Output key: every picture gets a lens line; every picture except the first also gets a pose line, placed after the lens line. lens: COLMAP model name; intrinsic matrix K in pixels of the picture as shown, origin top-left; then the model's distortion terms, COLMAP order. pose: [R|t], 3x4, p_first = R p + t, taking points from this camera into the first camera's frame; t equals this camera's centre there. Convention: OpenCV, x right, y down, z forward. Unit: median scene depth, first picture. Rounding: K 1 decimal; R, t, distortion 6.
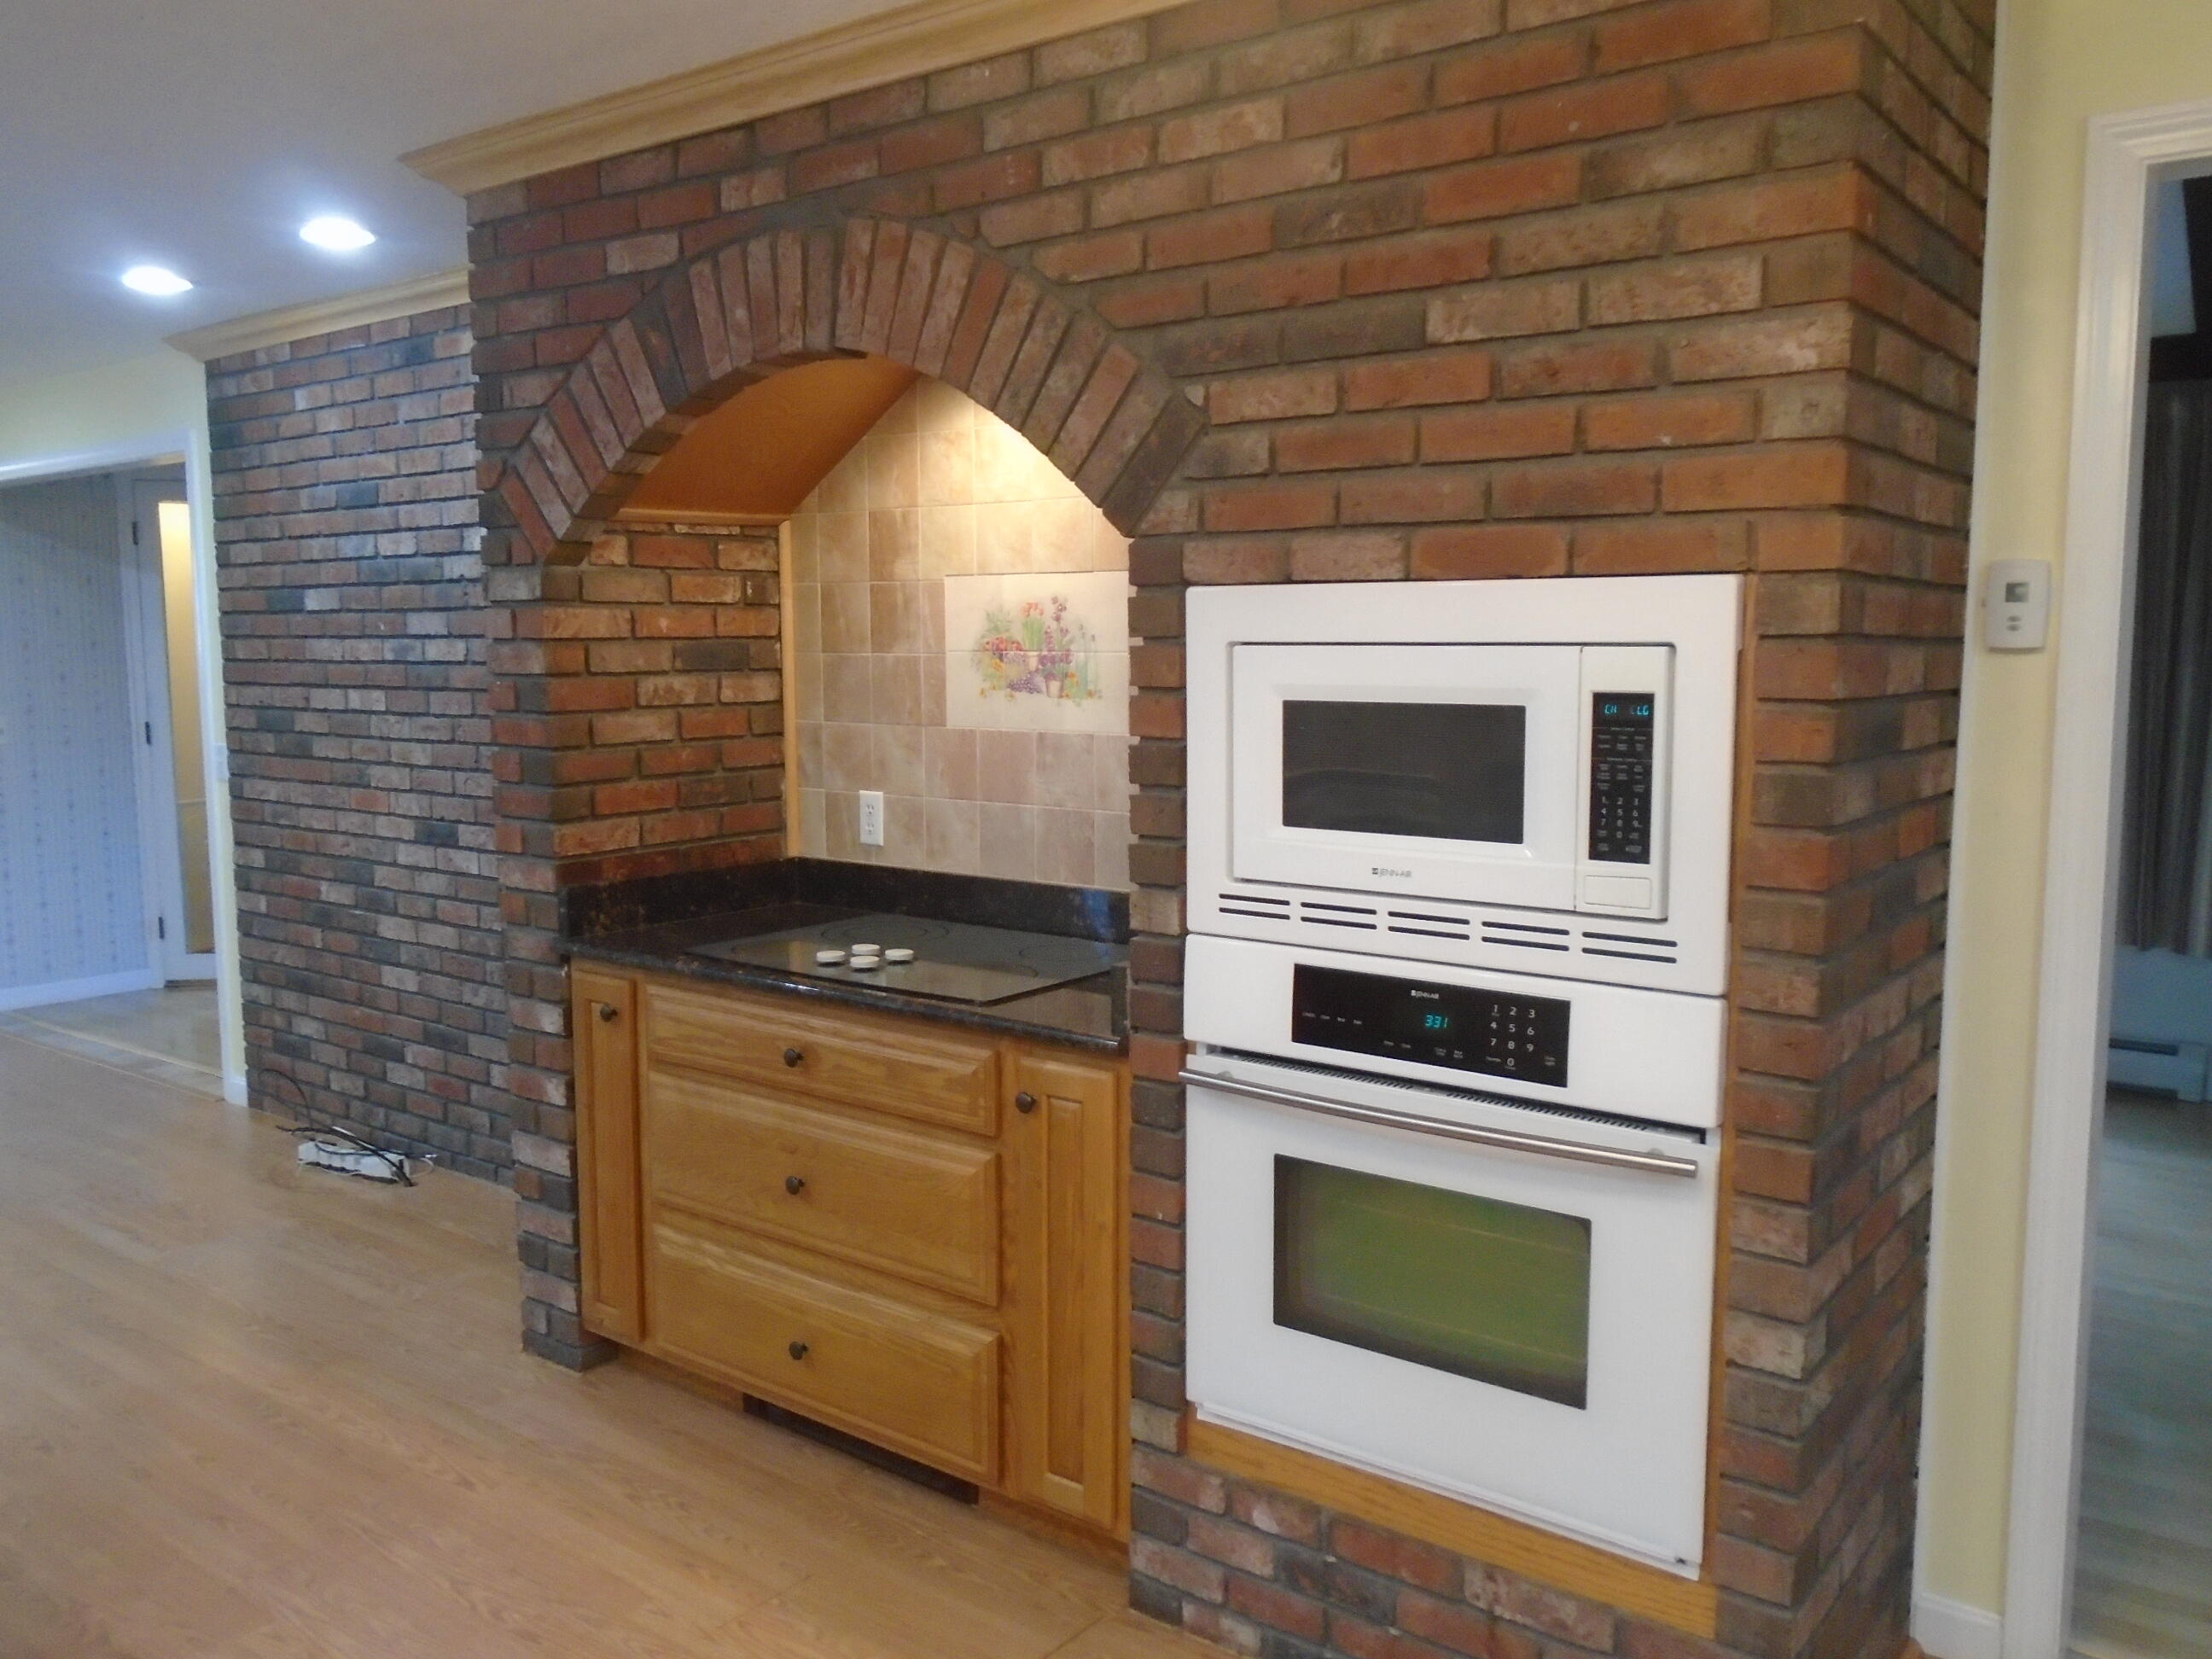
lens RADIAL K [[1720.6, 0, 1108.2], [0, 1720.6, 829.9], [0, 0, 1]] dist [0.003472, 0.000713]
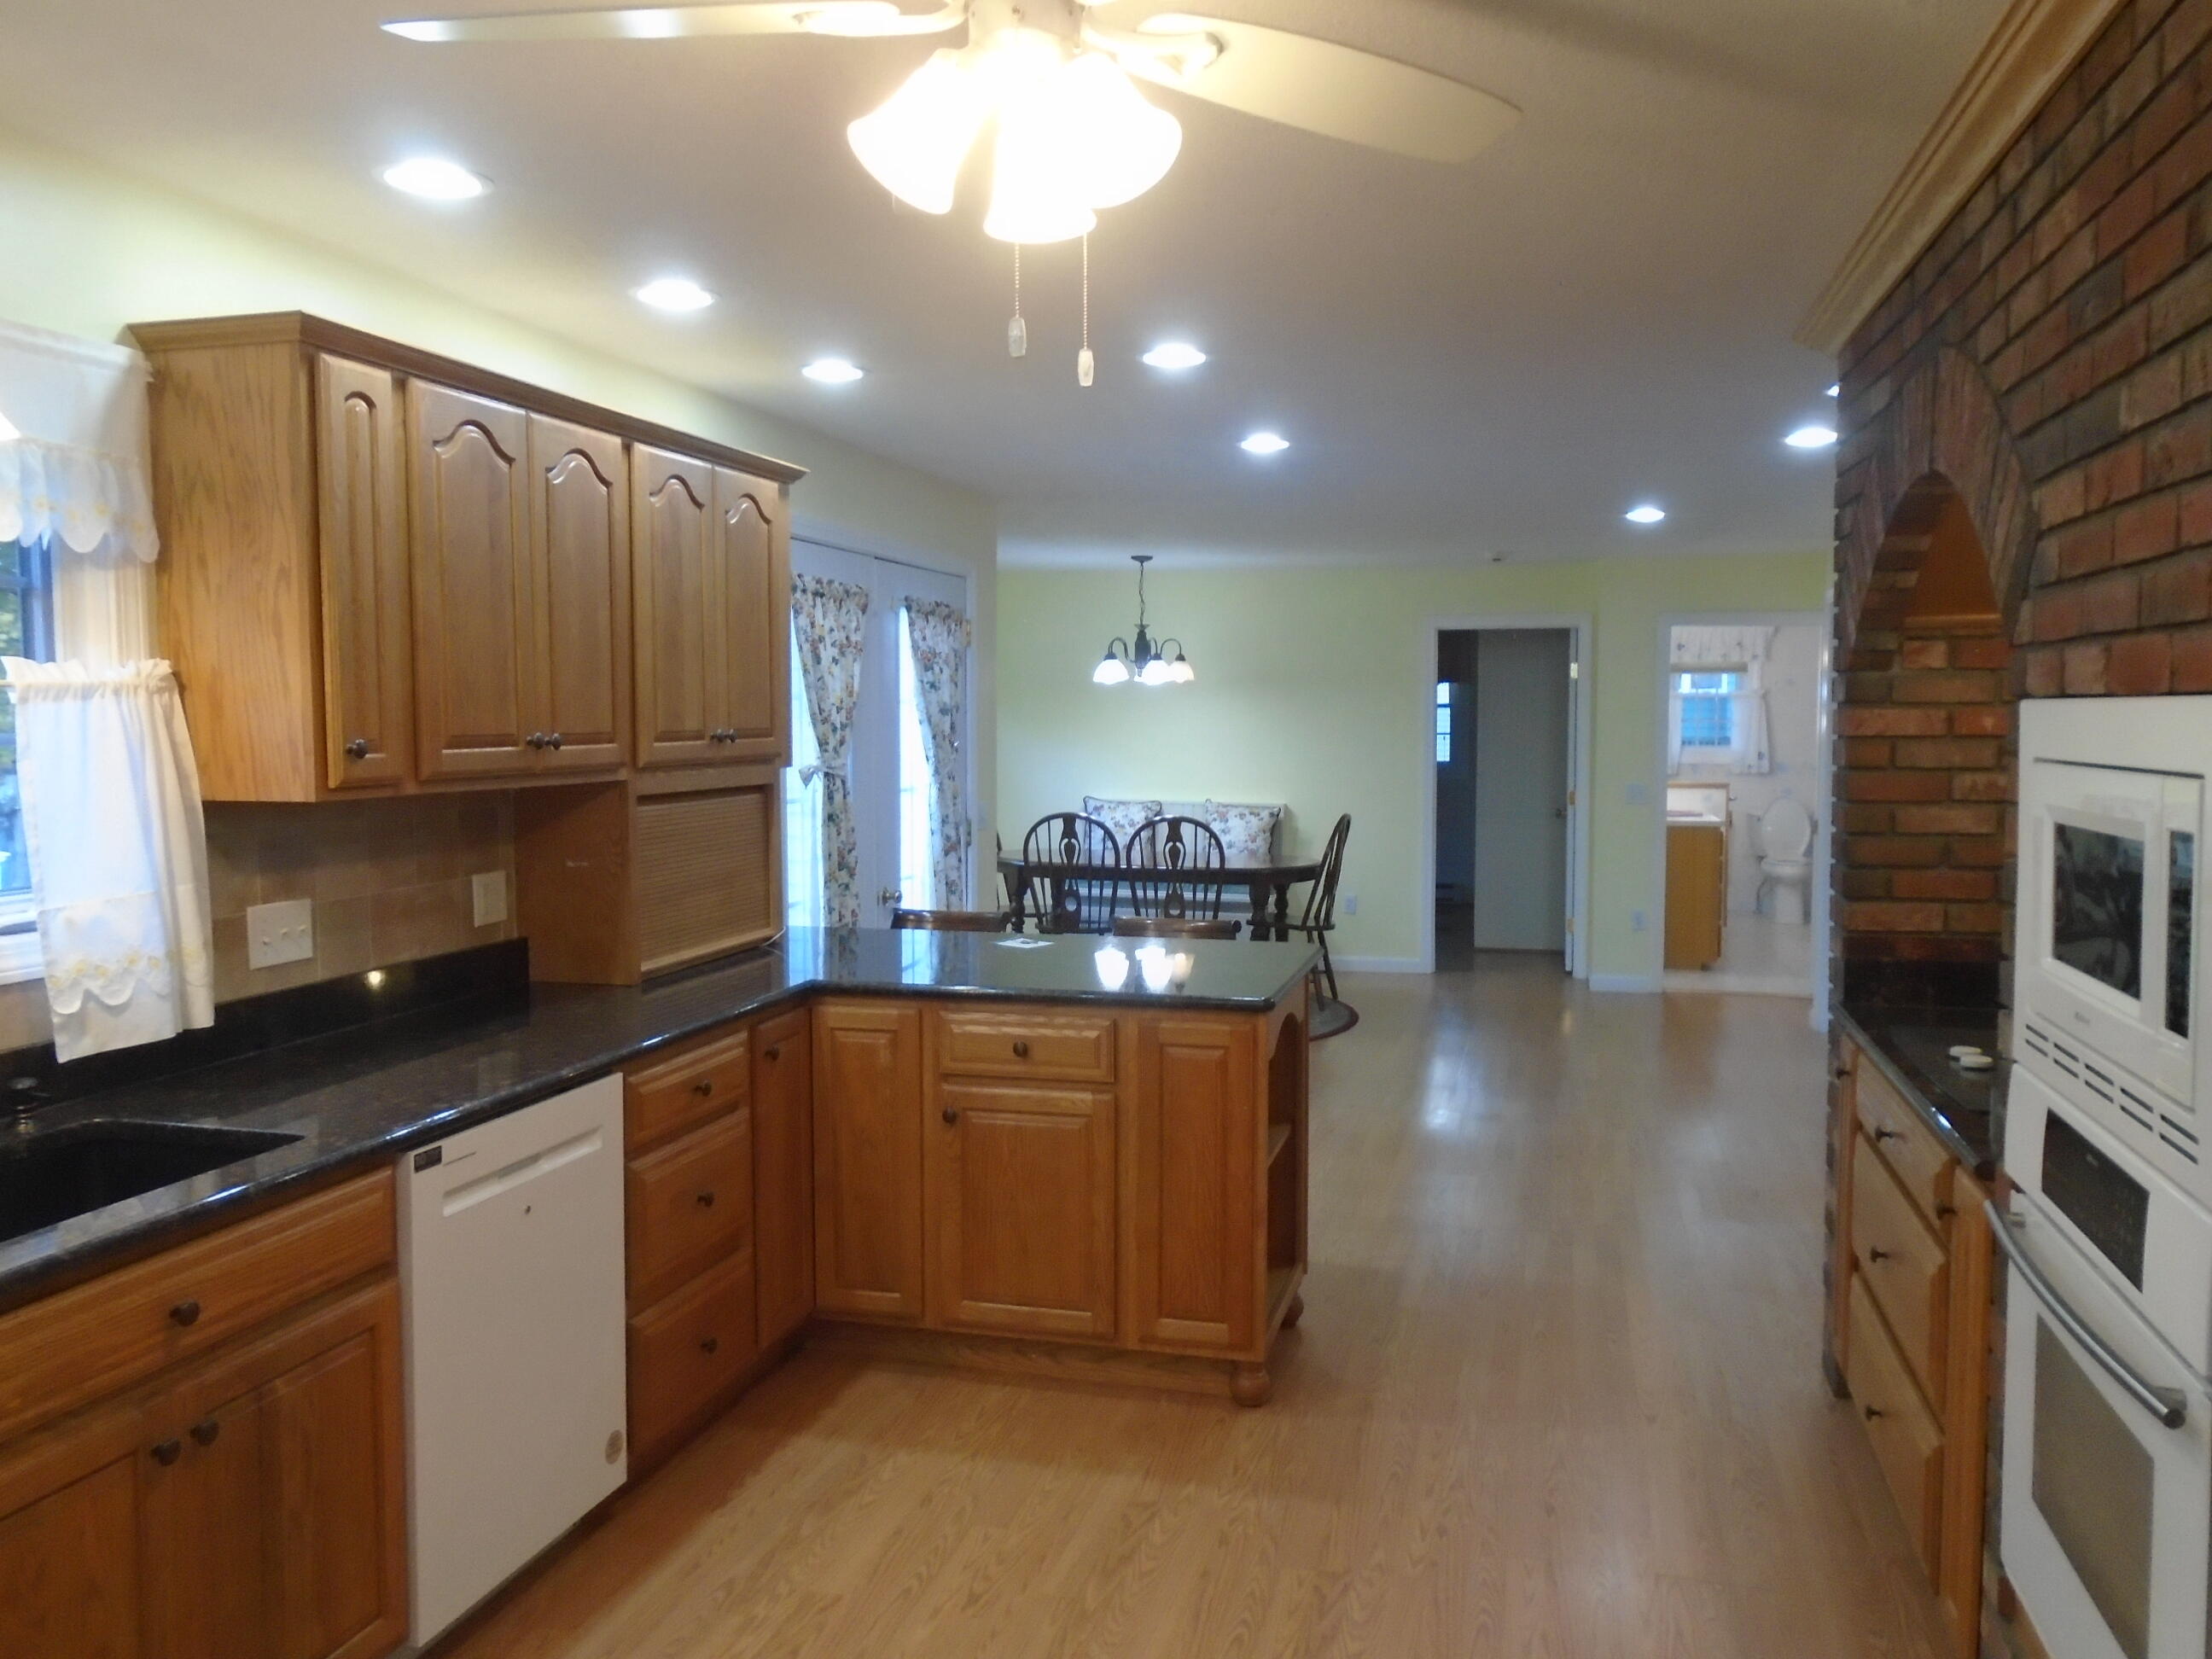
lens RADIAL K [[1720.6, 0, 1109.5], [0, 1720.6, 831.1], [0, 0, 1]] dist [0.003472, 0.000713]
pose [[0.383261, 0.063114, -0.921481, 0.516449], [-0.099004, 0.994722, 0.026952, -0.030534], [0.918319, 0.080901, 0.387486, 0.114779]]
